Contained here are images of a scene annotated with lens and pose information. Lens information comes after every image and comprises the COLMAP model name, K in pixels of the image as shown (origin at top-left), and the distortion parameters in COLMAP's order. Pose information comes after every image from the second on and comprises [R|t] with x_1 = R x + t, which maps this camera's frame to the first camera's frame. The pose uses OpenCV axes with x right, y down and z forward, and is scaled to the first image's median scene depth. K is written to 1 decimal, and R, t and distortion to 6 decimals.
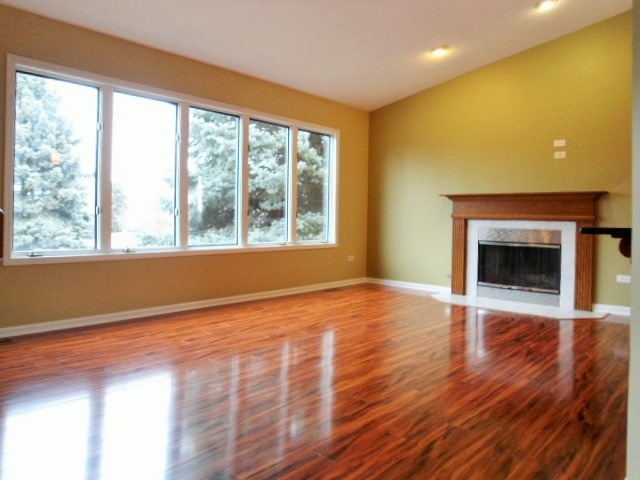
lens RADIAL K [[472.7, 0, 306.1], [0, 472.7, 217.6], [0, 0, 1]] dist [-0.006129, -0.043376]
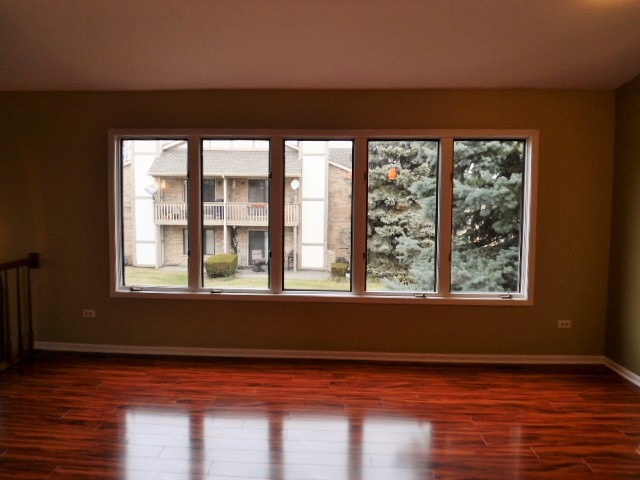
lens RADIAL K [[472.7, 0, 306.1], [0, 472.7, 217.6], [0, 0, 1]] dist [-0.006129, -0.043376]
pose [[0.646688, 0.032033, -0.762082, 0.120347], [-0.000355, 0.999130, 0.041695, -0.029963], [0.762755, -0.026693, 0.646137, 0.106877]]
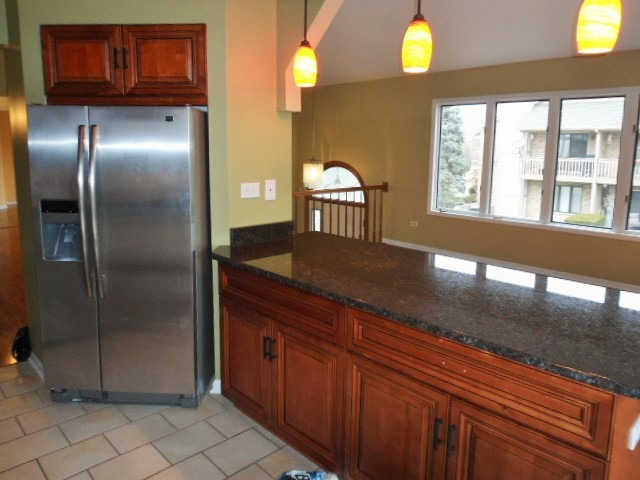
lens RADIAL K [[472.7, 0, 306.1], [0, 472.7, 217.6], [0, 0, 1]] dist [-0.006129, -0.043376]
pose [[-0.064332, 0.136464, -0.988554, 0.232166], [-0.008481, 0.990495, 0.137284, -0.025639], [0.997893, 0.017215, -0.062563, 0.115243]]
